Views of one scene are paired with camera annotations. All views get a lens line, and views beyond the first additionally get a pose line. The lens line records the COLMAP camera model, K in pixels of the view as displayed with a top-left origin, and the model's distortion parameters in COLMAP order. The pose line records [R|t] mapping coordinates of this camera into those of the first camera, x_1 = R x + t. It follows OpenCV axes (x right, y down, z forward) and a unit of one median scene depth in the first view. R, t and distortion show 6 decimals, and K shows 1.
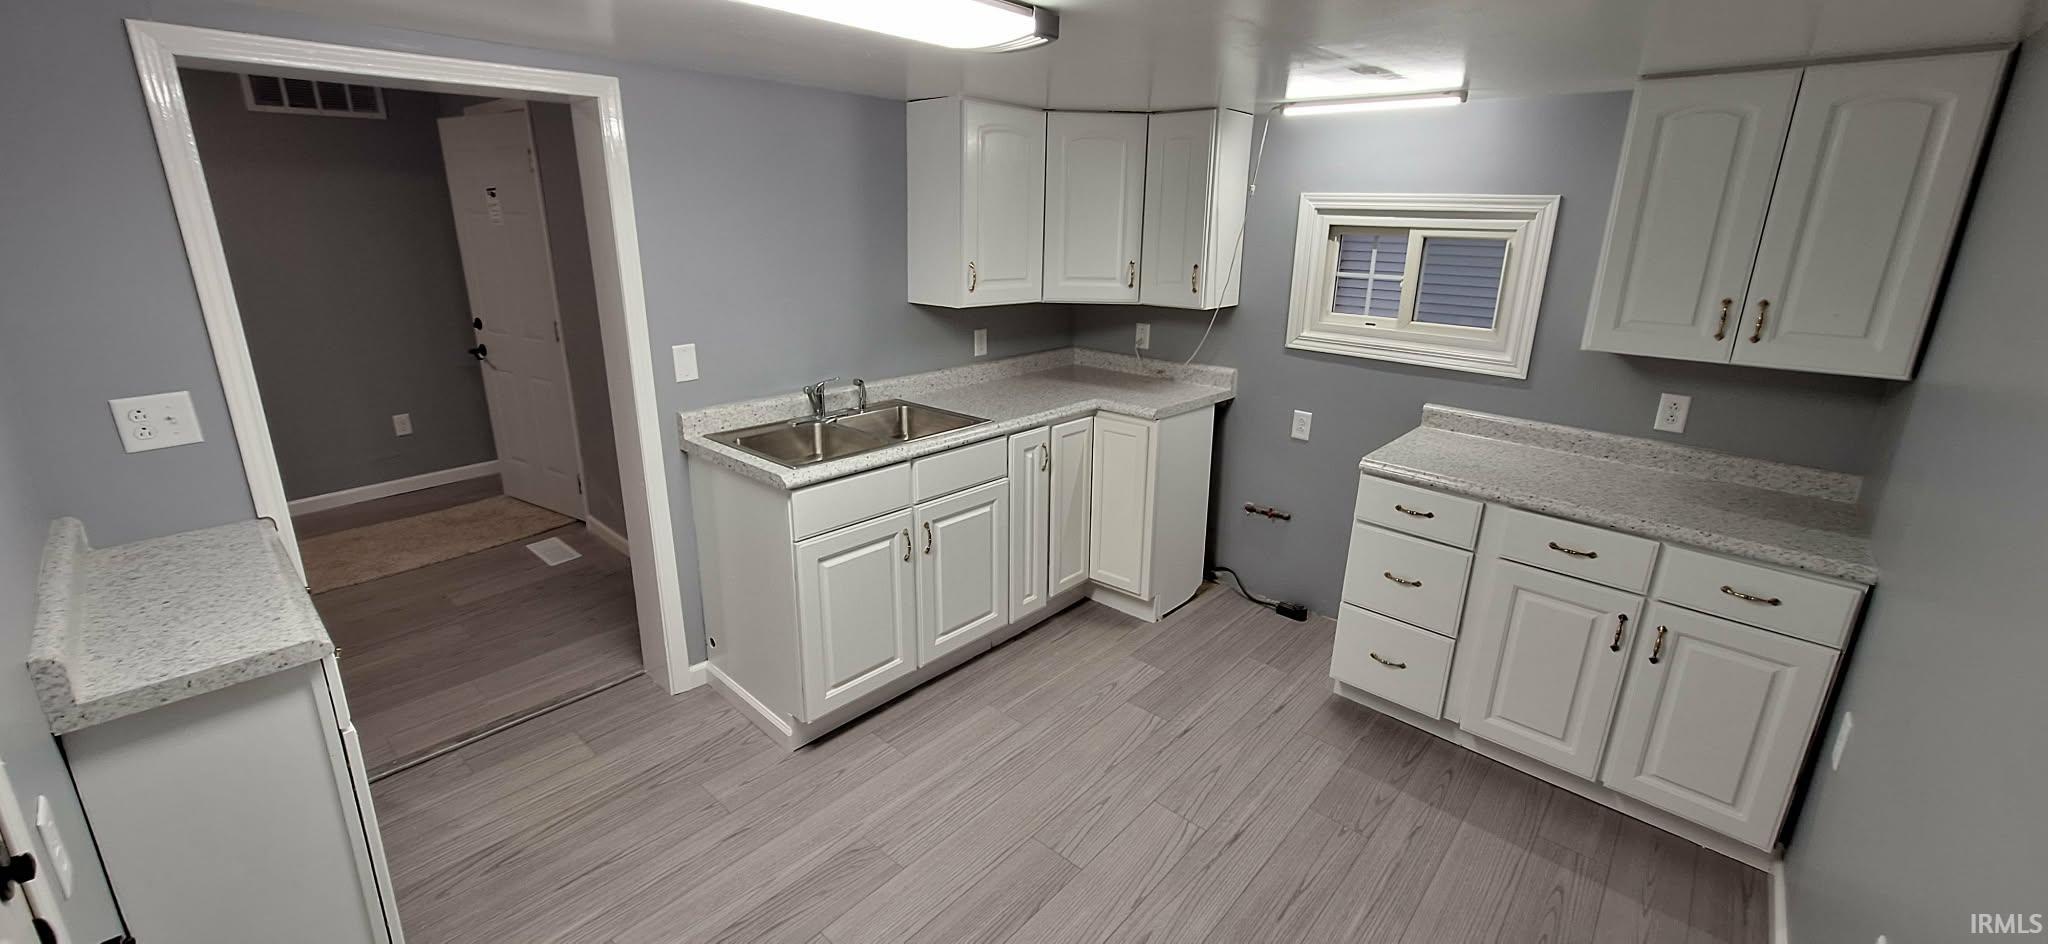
lens RADIAL K [[802.2, 0, 1016.7], [0, 802.2, 442.6], [0, 0, 1]] dist [-0.000800, 0.000037]
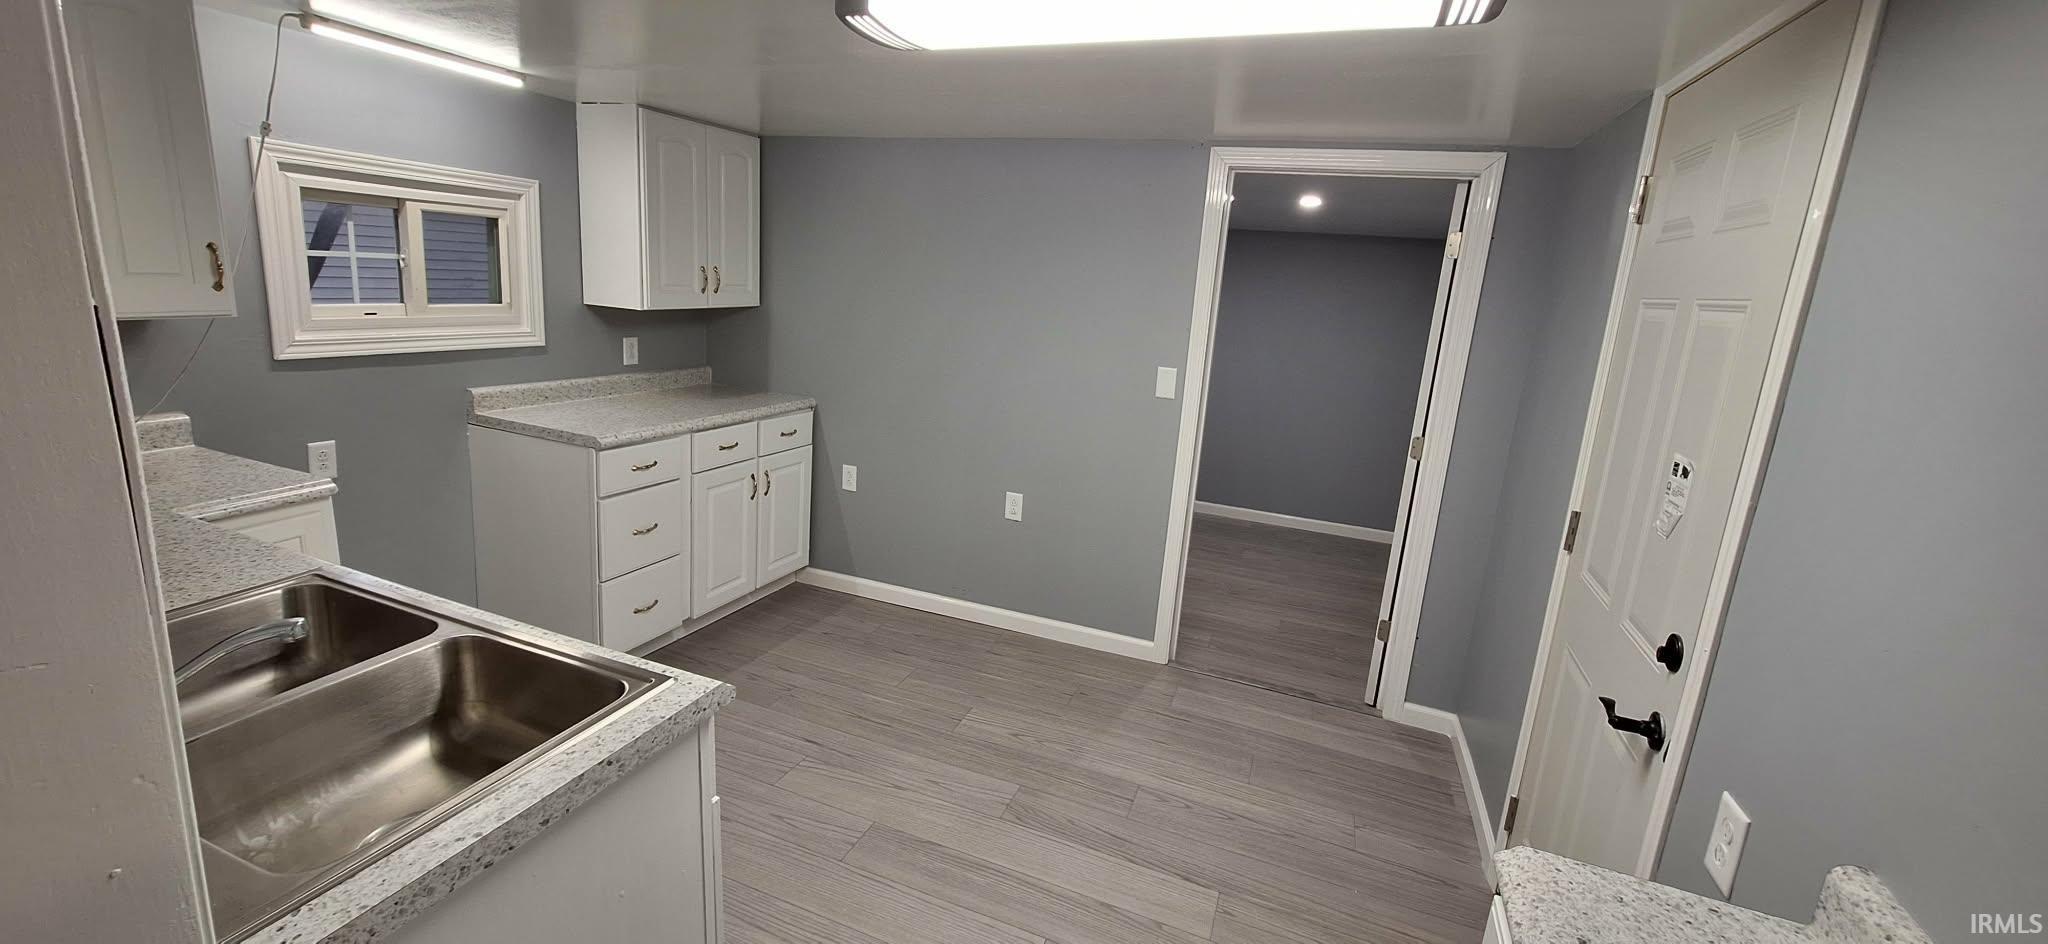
lens RADIAL K [[802.2, 0, 1016.7], [0, 802.2, 442.6], [0, 0, 1]] dist [-0.000800, 0.000037]
pose [[-0.347412, -0.240306, 0.906398, -0.624893], [0.177533, 0.932268, 0.315211, -0.185186], [-0.920754, 0.270424, -0.281218, 0.735145]]
